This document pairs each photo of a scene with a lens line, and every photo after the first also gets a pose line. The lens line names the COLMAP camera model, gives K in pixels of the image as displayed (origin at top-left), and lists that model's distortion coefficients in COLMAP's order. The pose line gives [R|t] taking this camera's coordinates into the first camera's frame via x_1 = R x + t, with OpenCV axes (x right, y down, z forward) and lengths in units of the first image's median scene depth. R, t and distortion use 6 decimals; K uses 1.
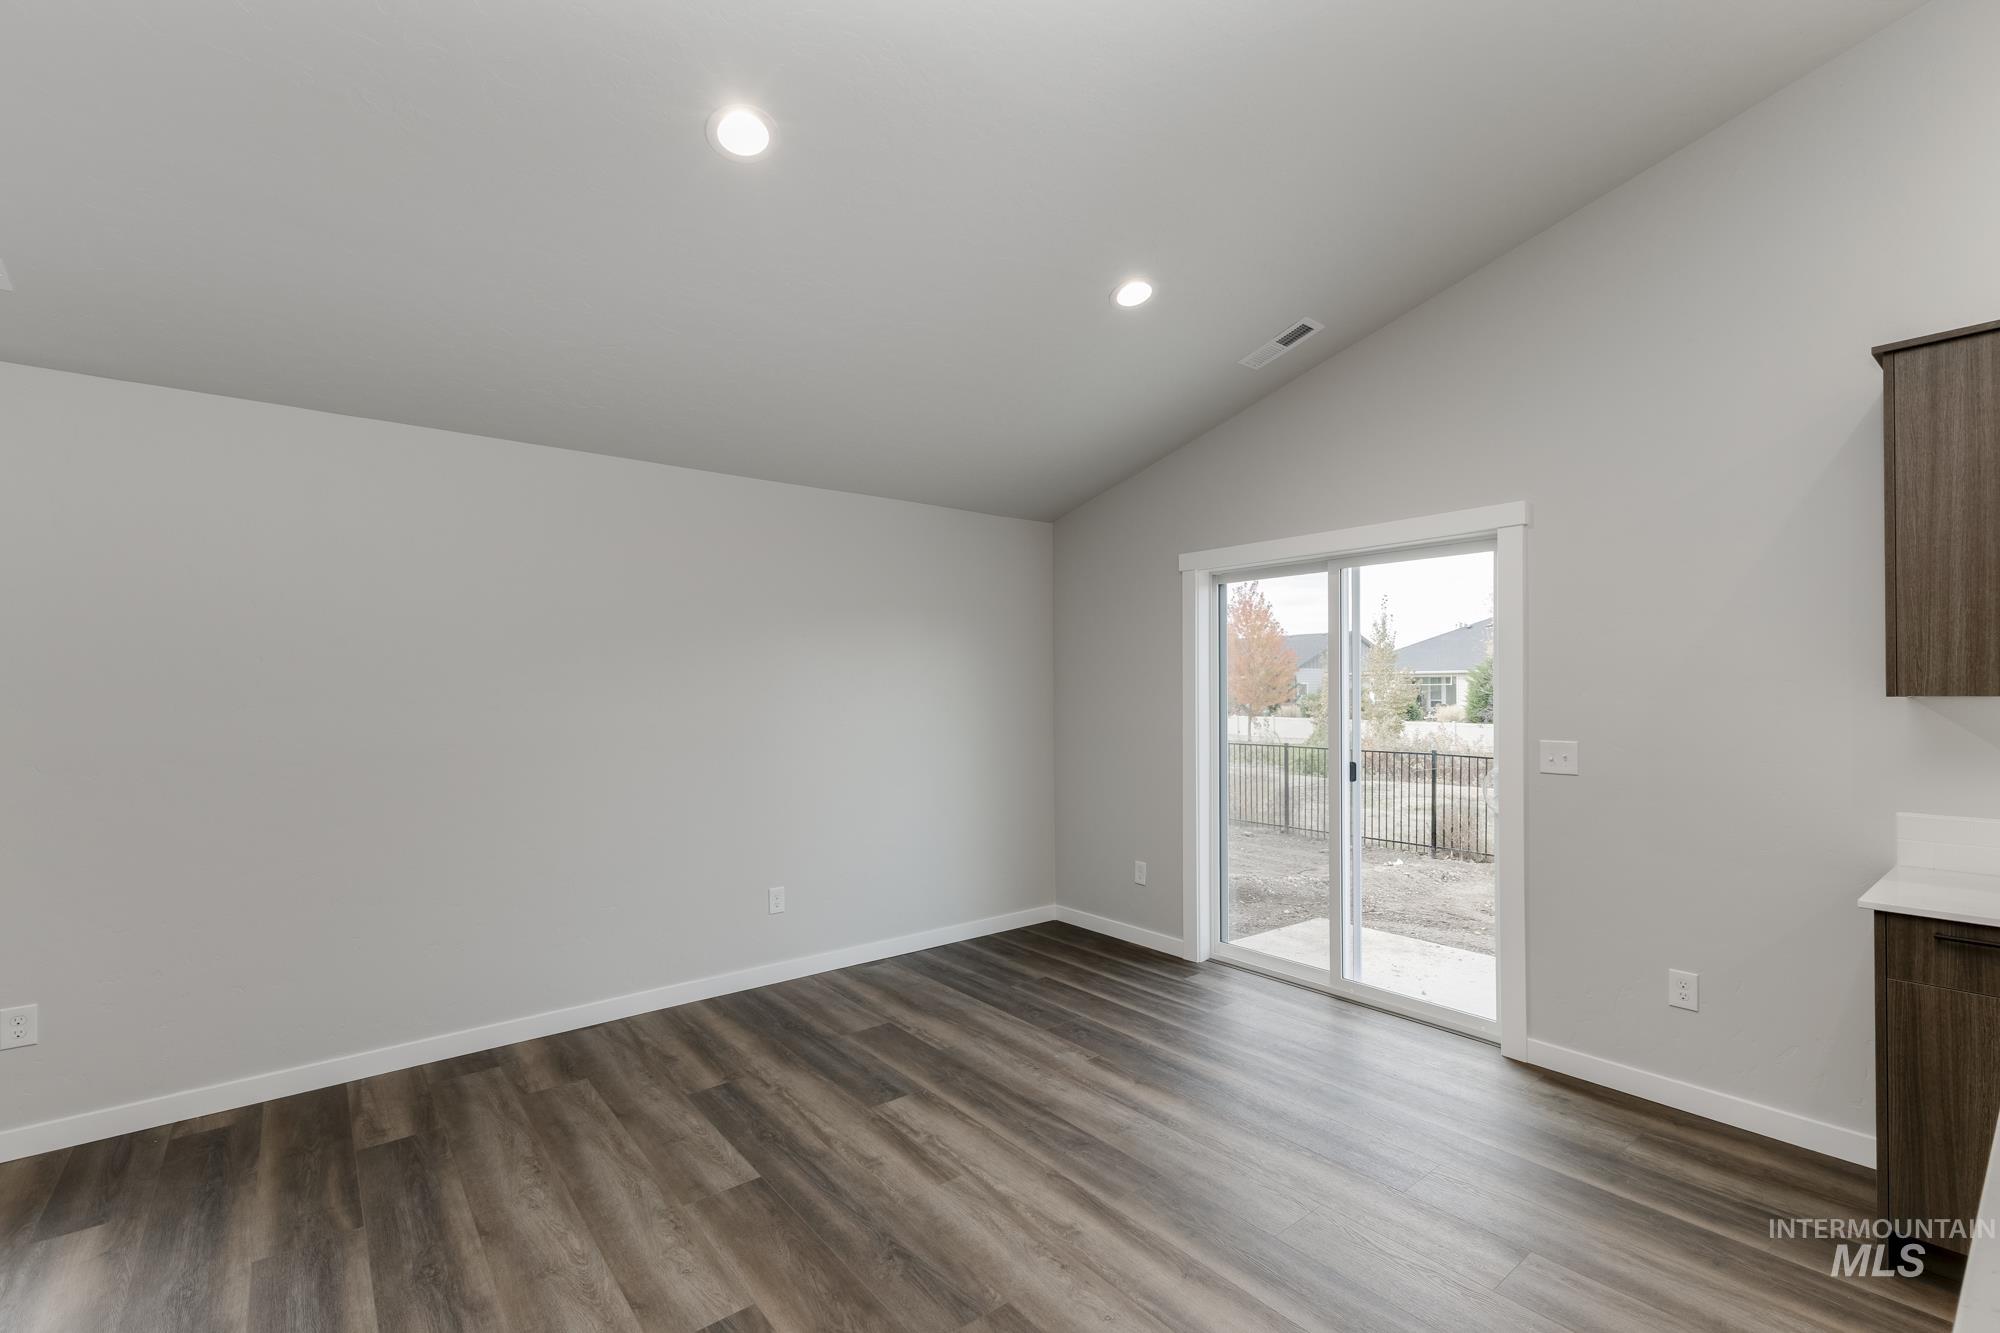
lens RADIAL K [[883.7, 0, 1043.2], [0, 883.7, 689.7], [0, 0, 1]] dist [-0.002176, -0.000129]
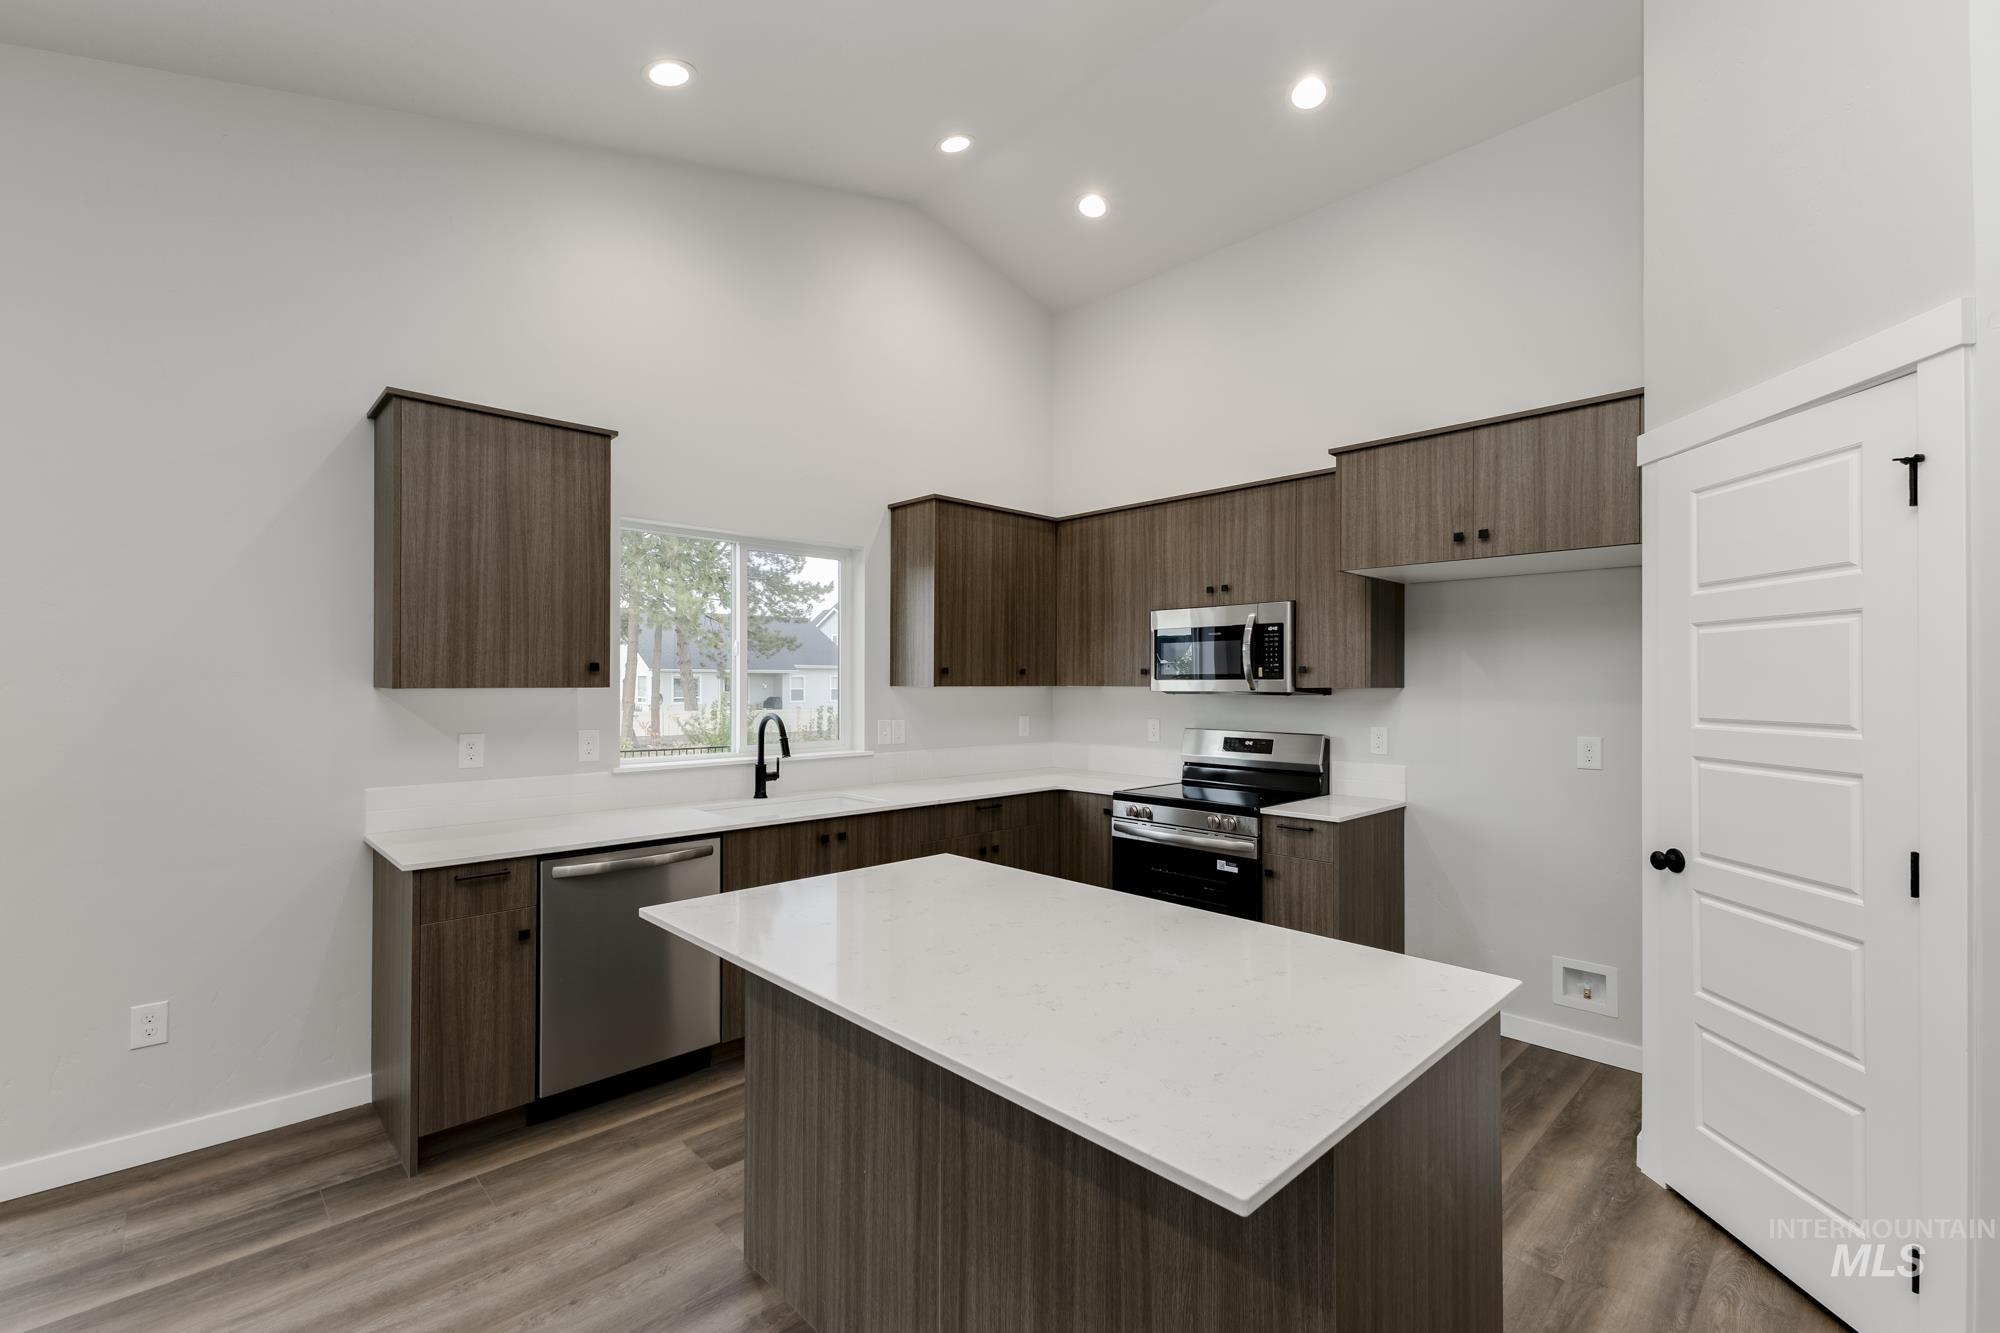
lens RADIAL K [[892.3, 0, 924.1], [0, 892.3, 688.9], [0, 0, 1]] dist [0.017852, -0.000398]
pose [[-0.032675, -0.001258, 0.999465, -0.209821], [-0.001782, 0.999998, 0.001201, 0.004117], [-0.999464, -0.001742, -0.032677, 0.272578]]
